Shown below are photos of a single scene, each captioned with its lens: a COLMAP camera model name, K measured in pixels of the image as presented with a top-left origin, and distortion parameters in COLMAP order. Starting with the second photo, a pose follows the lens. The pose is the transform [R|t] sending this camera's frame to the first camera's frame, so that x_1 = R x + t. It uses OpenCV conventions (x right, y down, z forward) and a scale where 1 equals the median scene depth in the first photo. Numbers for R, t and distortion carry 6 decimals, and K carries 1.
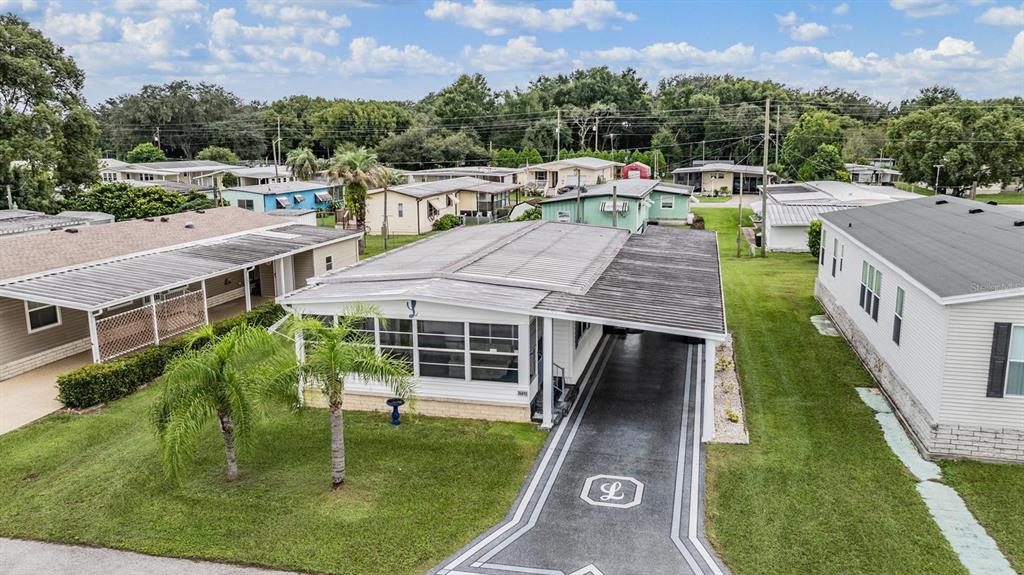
lens RADIAL K [[738.8, 0, 512.0], [0, 738.8, 287.5], [0, 0, 1]] dist [-0.010039, 0.000242]
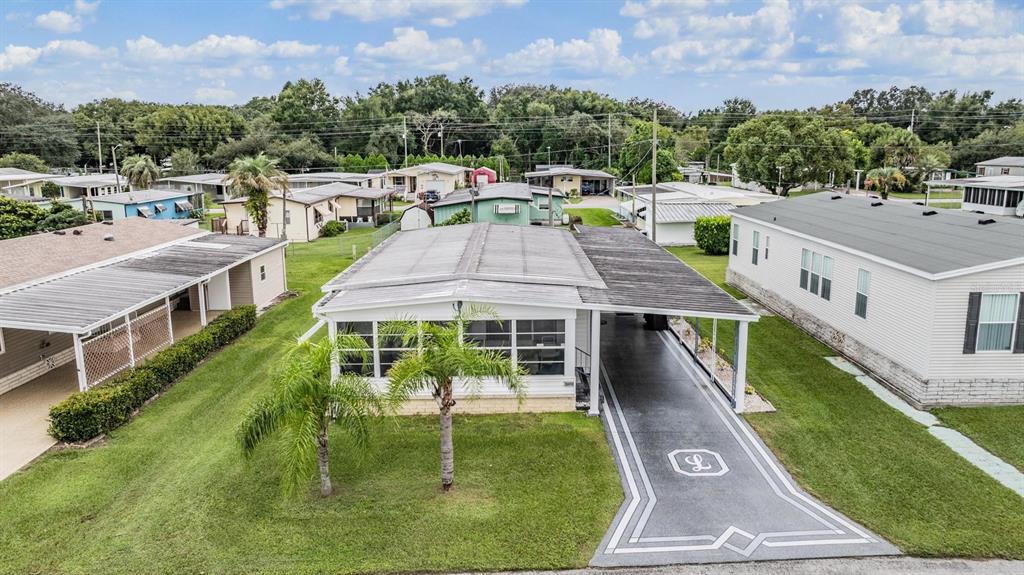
lens RADIAL K [[721.5, 0, 512.0], [0, 721.5, 287.5], [0, 0, 1]] dist [-0.009288, 0.000433]
pose [[0.968453, -0.047824, 0.244565, -0.107691], [0.048706, 0.998810, 0.002447, -0.000195], [-0.244391, 0.009541, 0.969630, 0.007073]]
